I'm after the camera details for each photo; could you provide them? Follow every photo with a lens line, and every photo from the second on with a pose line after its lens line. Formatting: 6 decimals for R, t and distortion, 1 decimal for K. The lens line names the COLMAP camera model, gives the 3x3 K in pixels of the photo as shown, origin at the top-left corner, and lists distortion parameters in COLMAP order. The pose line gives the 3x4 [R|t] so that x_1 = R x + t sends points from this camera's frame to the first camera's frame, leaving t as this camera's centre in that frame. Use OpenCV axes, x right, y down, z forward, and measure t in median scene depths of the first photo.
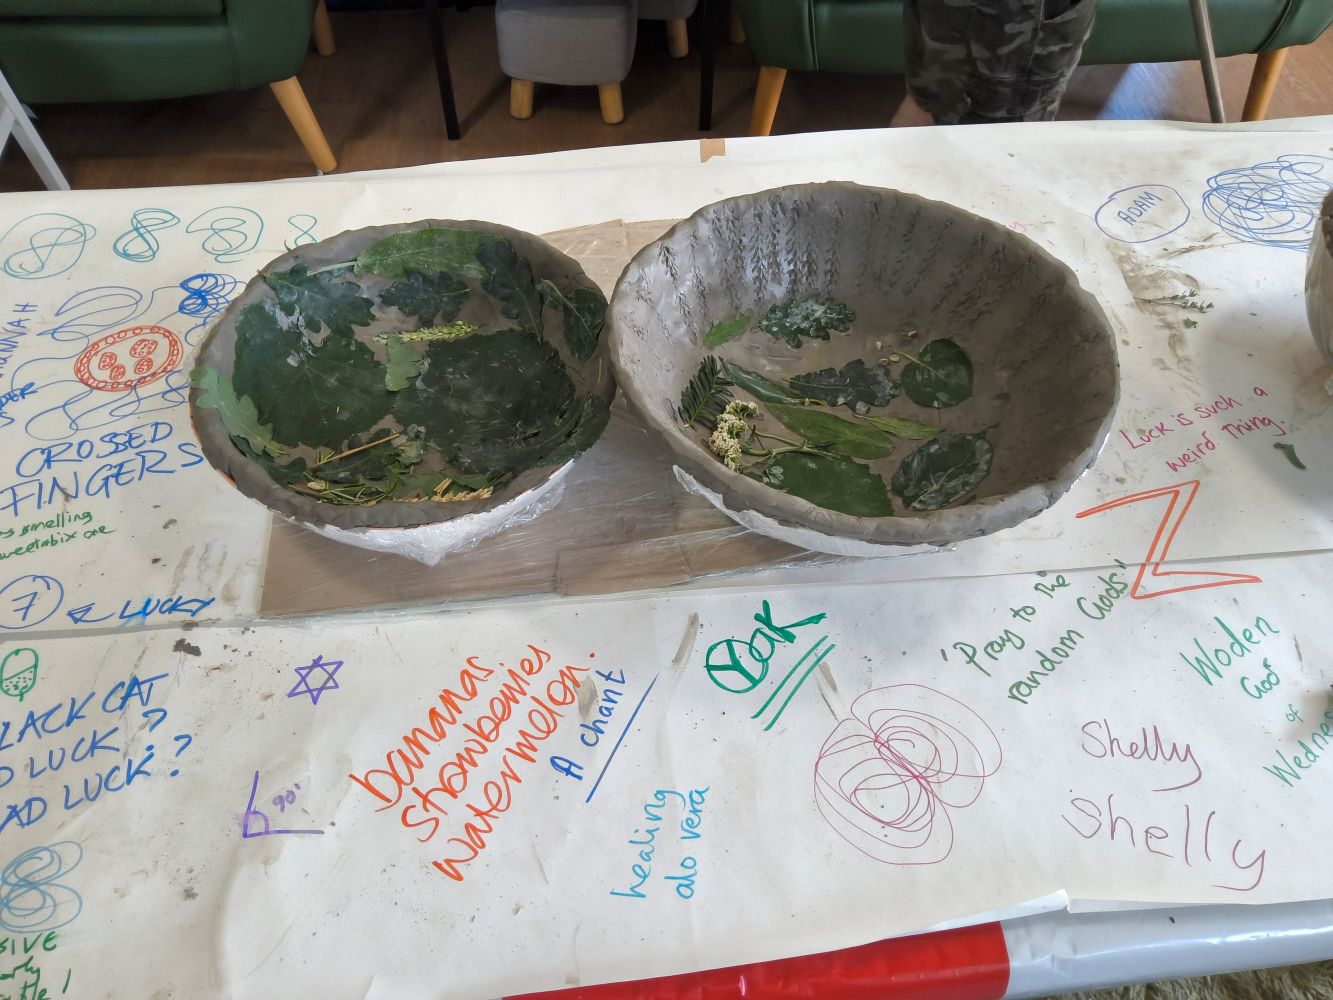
lens RADIAL K [[1023.3, 0, 677.2], [0, 1023.3, 512.9], [0, 0, 1]] dist [0.037789, -0.063707]
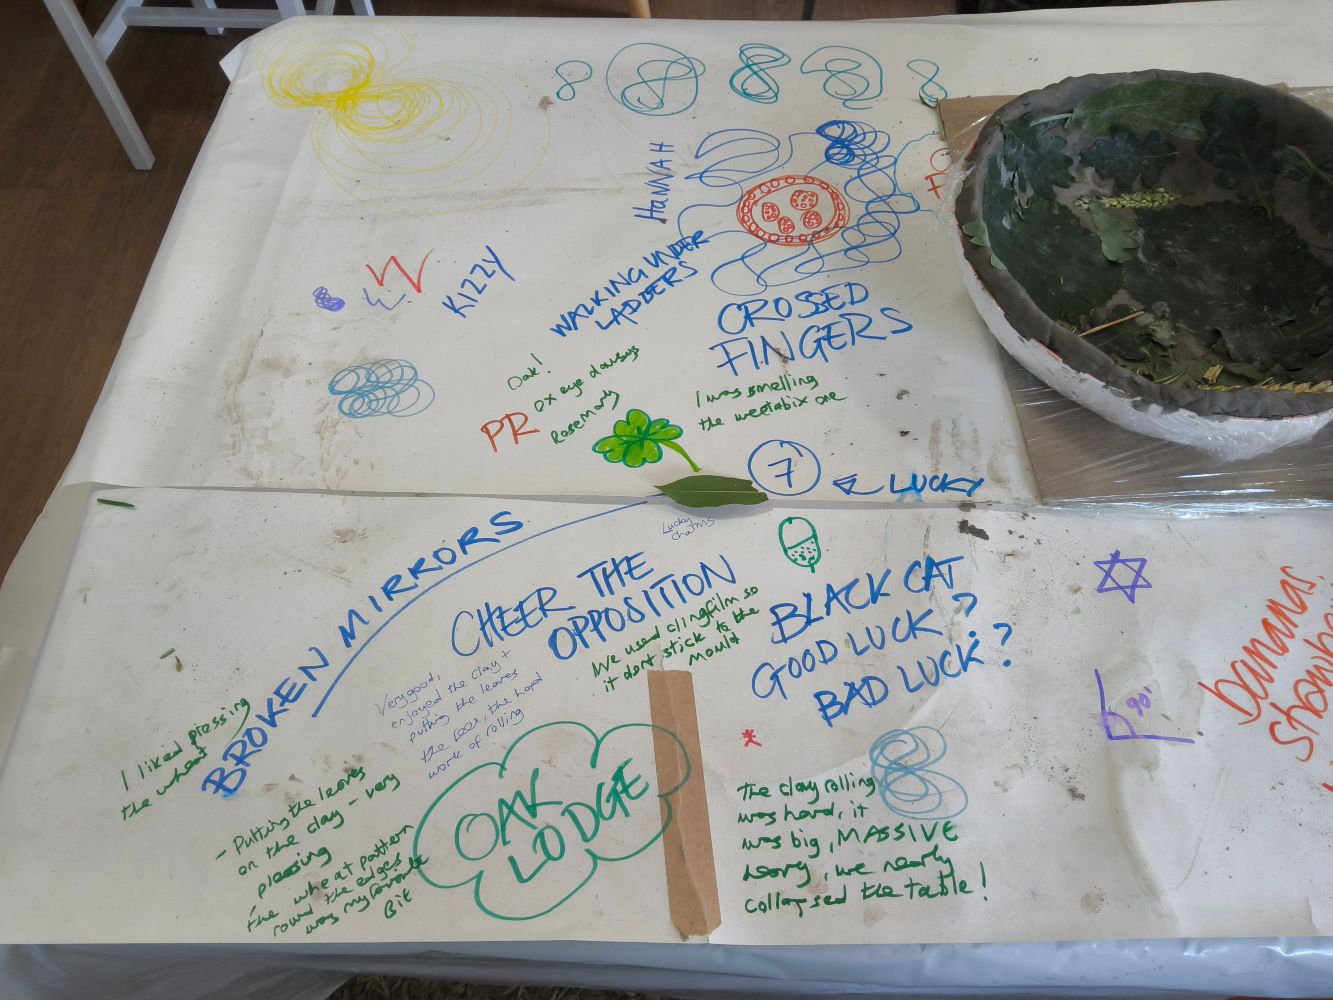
lens RADIAL K [[1023.3, 0, 644.8], [0, 1023.3, 520.4], [0, 0, 1]] dist [0.037789, -0.063707]
pose [[0.994394, 0.080078, -0.069058, -0.660449], [-0.071942, 0.990966, 0.113186, 0.035658], [0.077498, -0.107584, 0.991171, 0.051047]]
